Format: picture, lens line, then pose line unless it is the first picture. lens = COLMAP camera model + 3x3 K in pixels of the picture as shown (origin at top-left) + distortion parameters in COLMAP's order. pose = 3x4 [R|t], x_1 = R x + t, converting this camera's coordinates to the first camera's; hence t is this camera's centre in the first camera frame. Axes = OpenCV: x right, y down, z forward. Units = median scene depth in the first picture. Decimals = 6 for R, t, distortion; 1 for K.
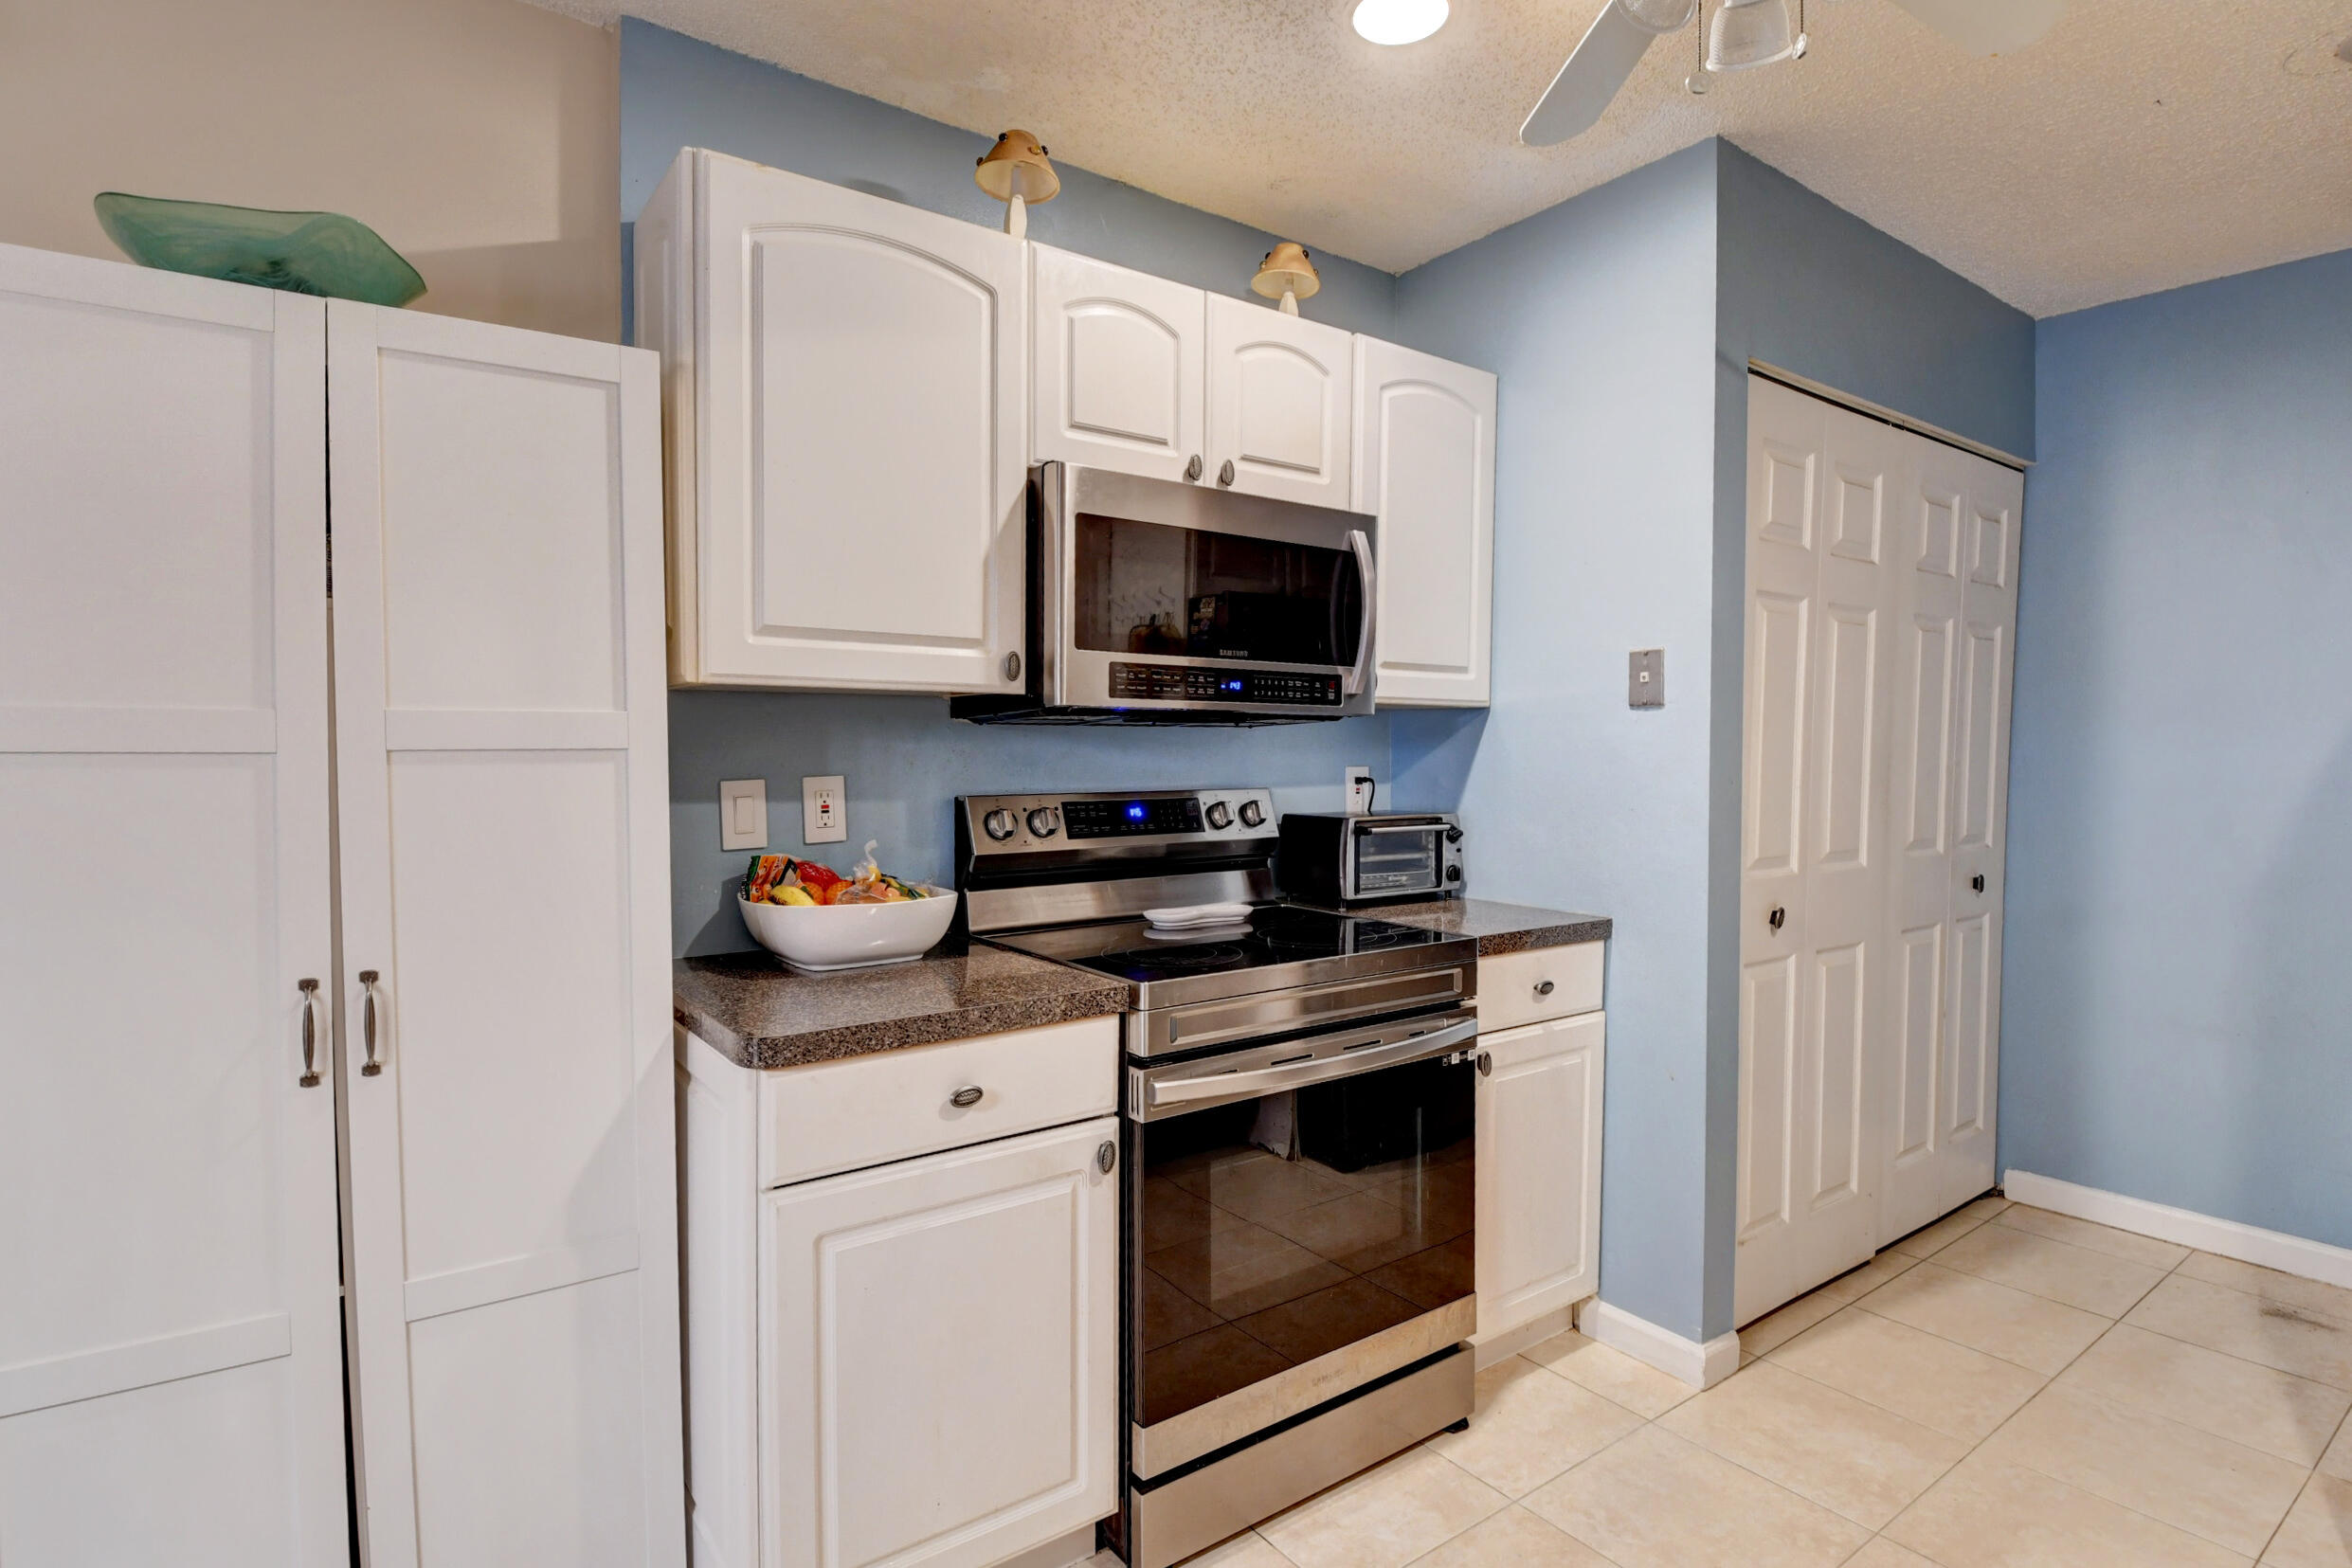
lens RADIAL K [[1158.2, 0, 1161.5], [0, 1158.2, 782.5], [0, 0, 1]] dist [0.026986, -0.037877]
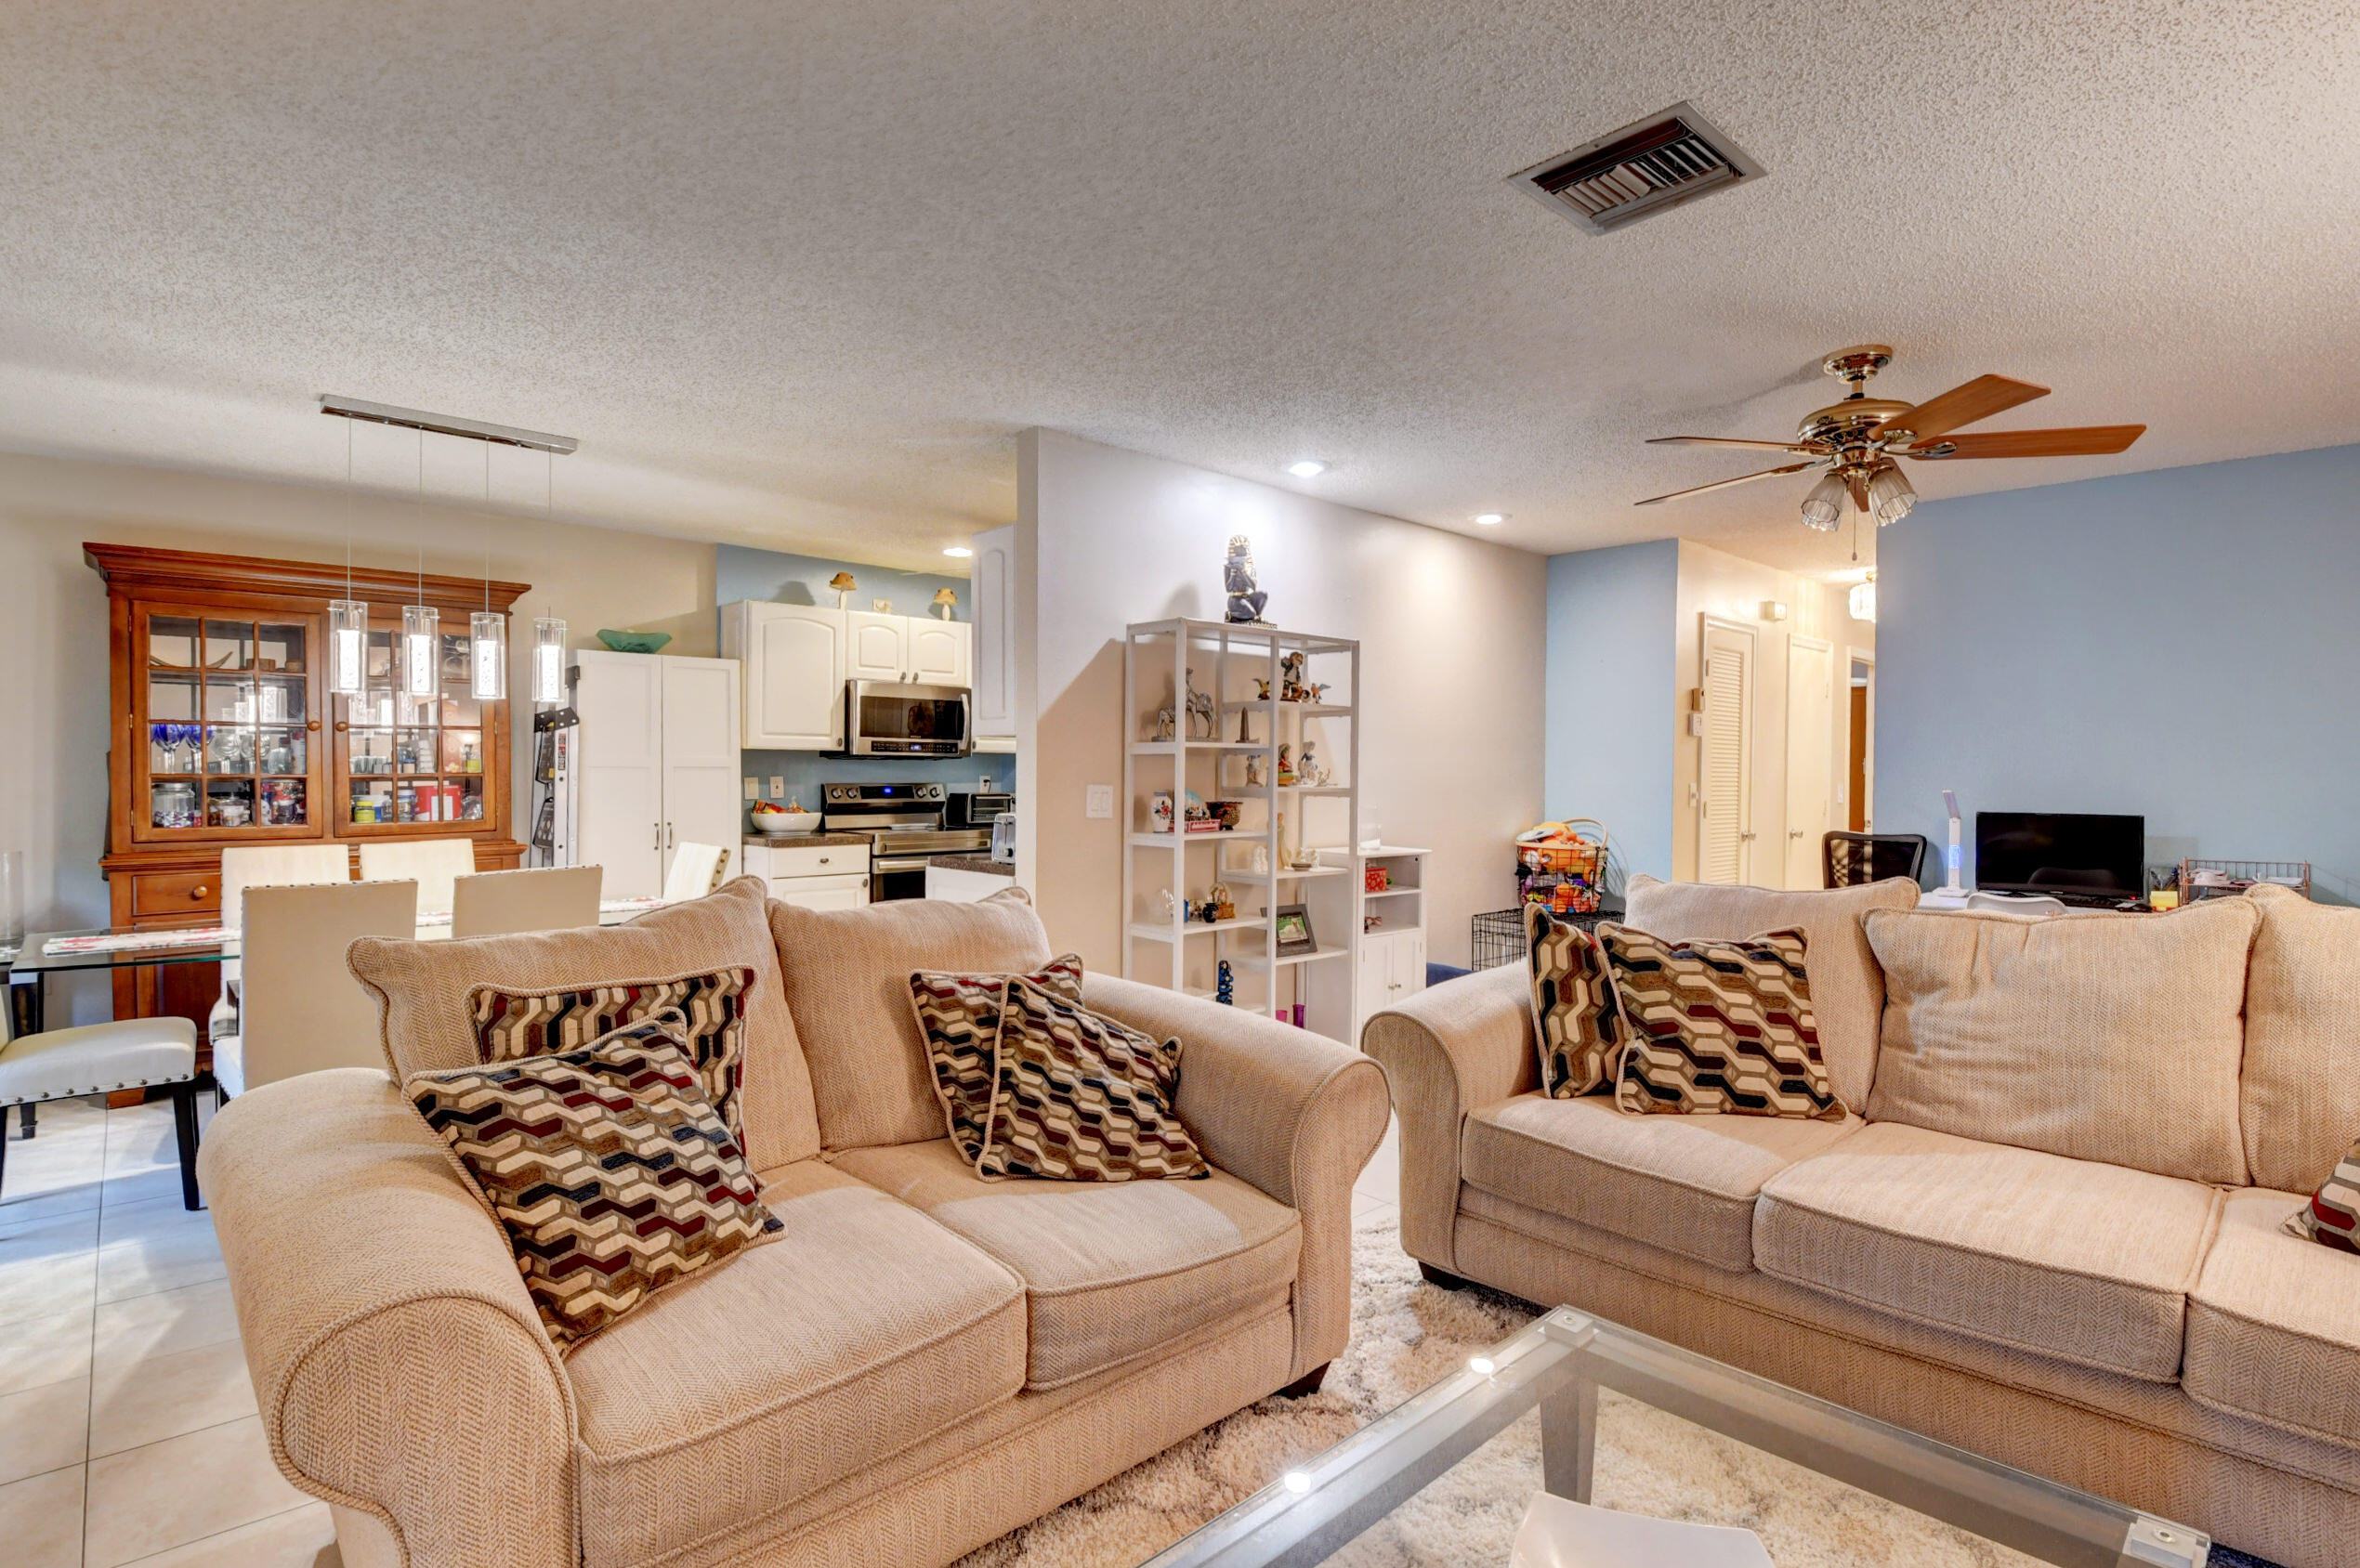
lens RADIAL K [[1145.8, 0, 1159.9], [0, 1145.8, 778.7], [0, 0, 1]] dist [0.043323, -0.051696]
pose [[0.993974, 0.003295, 0.109567, 0.337813], [-0.000642, 0.999706, -0.024234, 0.064720], [-0.109615, 0.024017, 0.993684, -1.888899]]
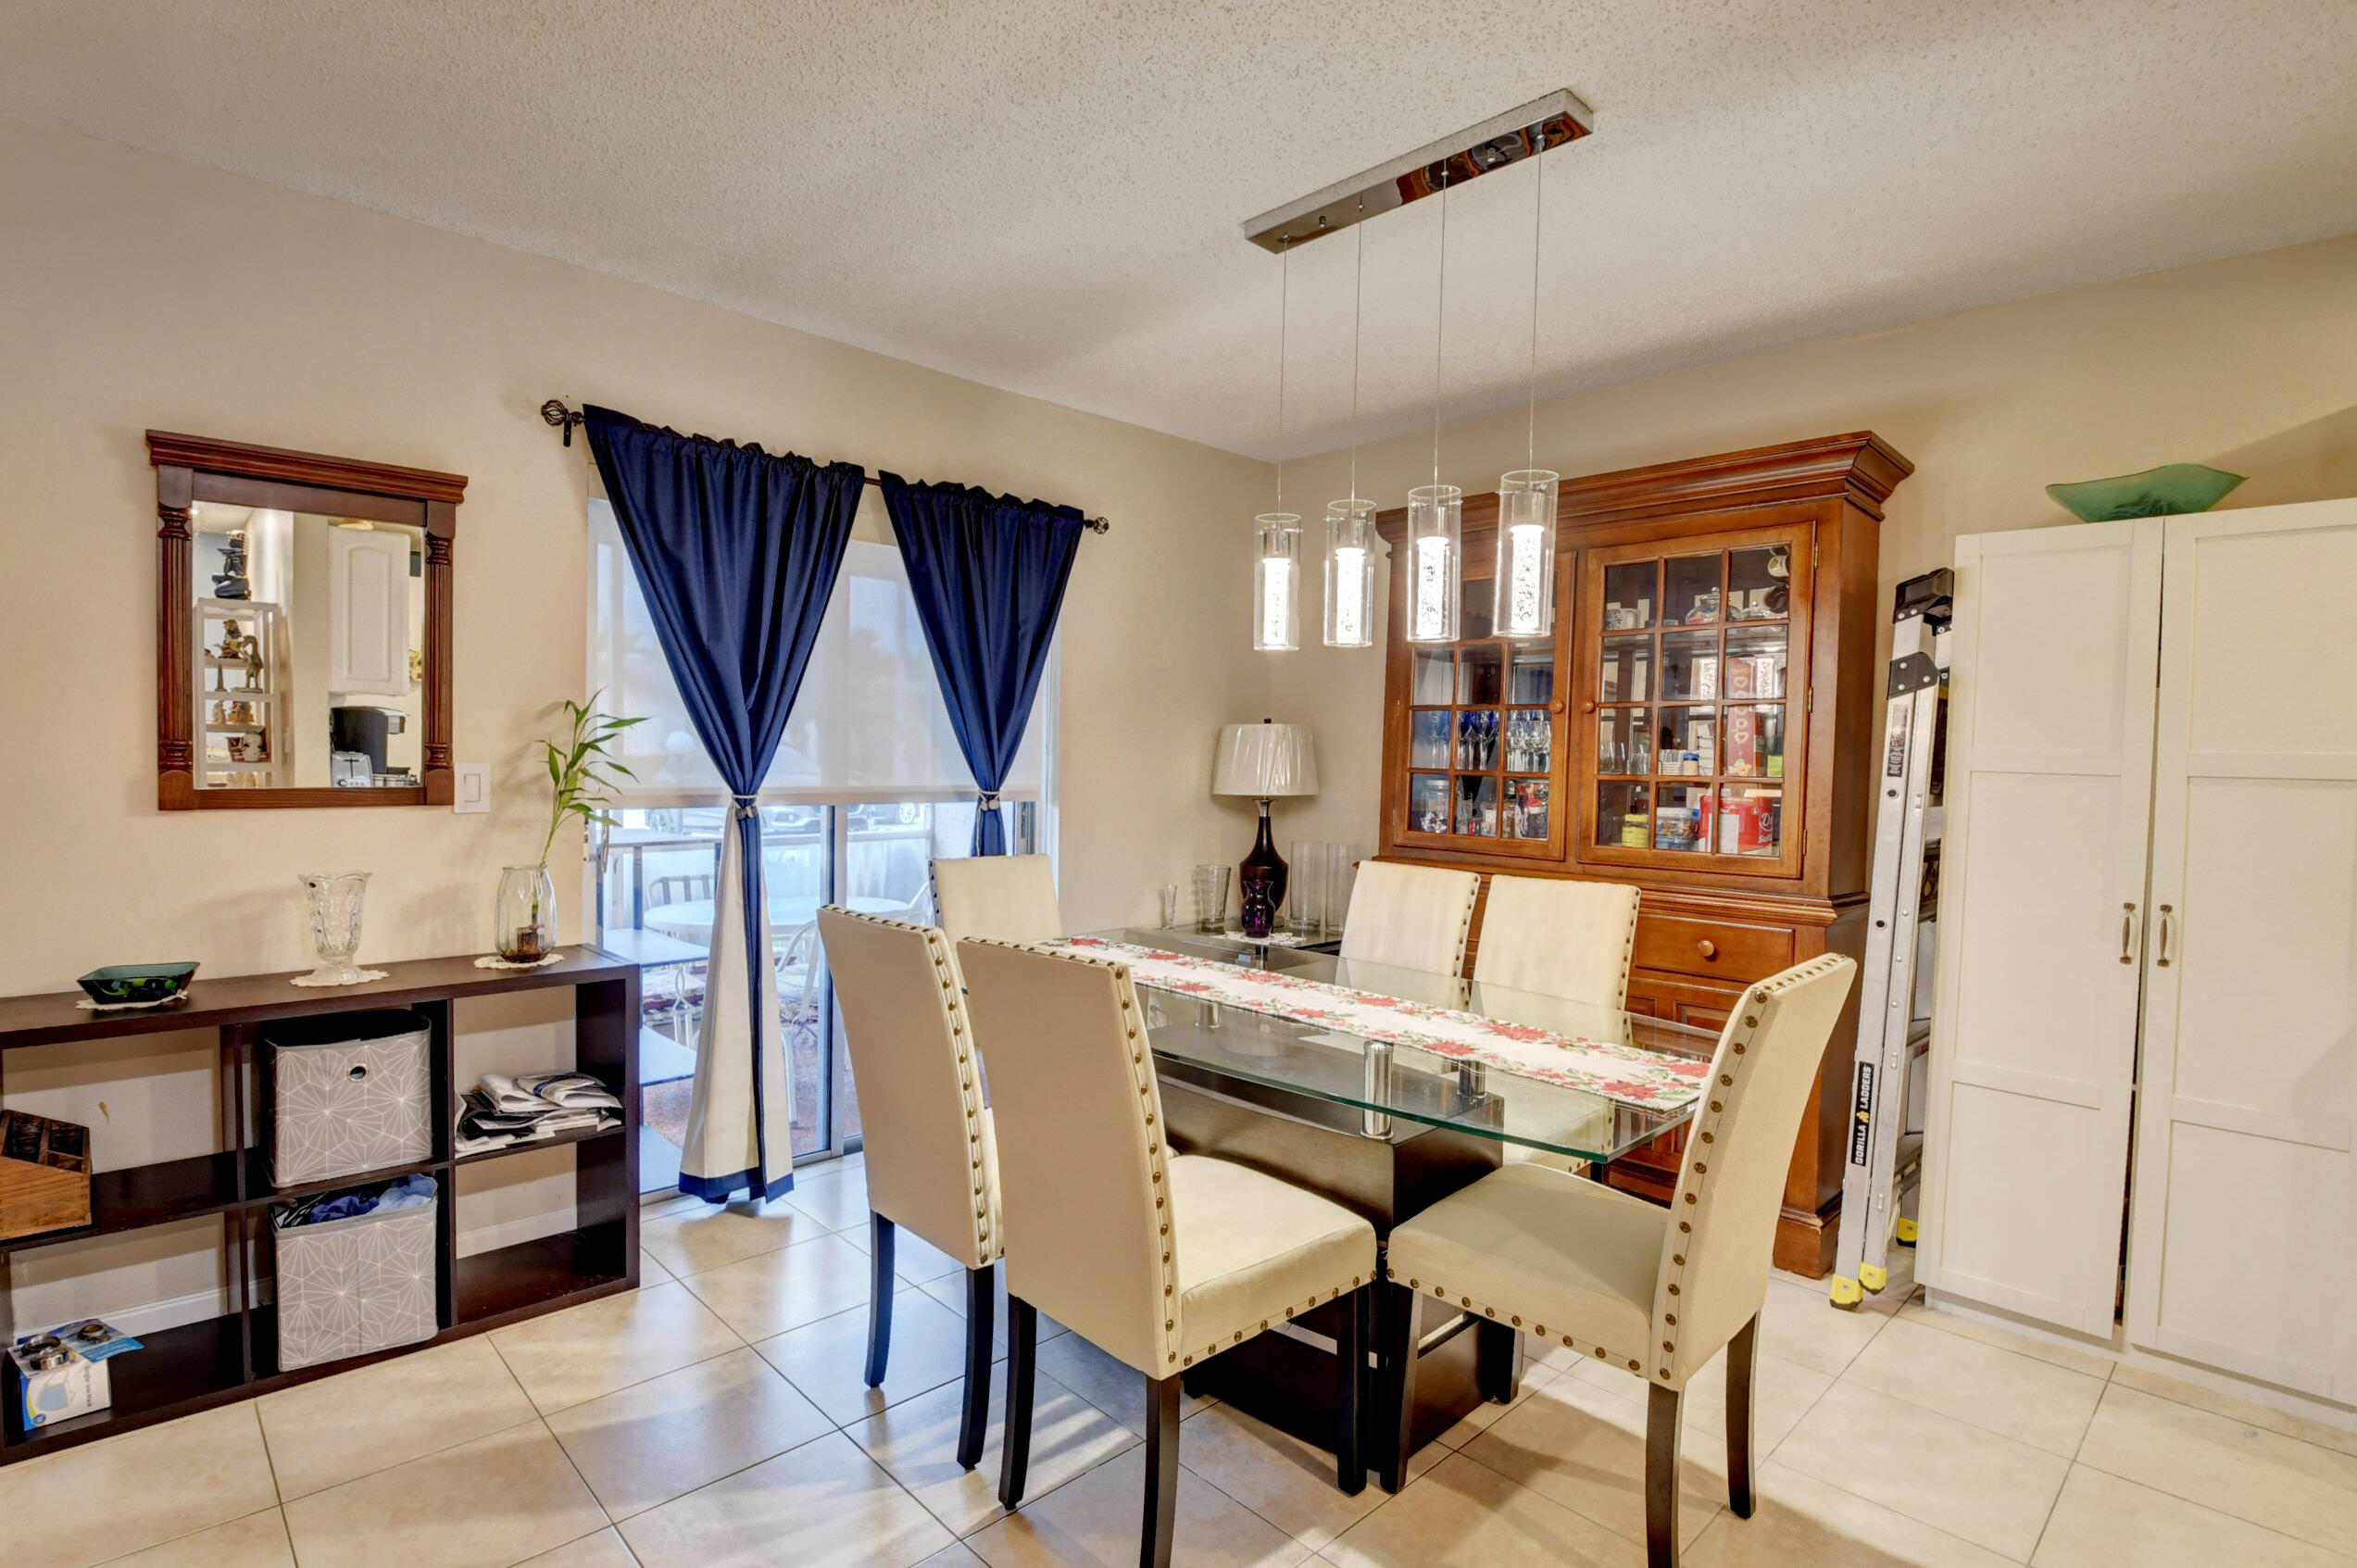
lens RADIAL K [[1160.8, 0, 1164.0], [0, 1160.8, 782.5], [0, 0, 1]] dist [0.026986, -0.037877]
pose [[0.138446, 0.027943, -0.989976, 0.477847], [-0.054817, 0.998286, 0.020511, 0.017228], [0.988852, 0.051428, 0.139740, -0.422230]]
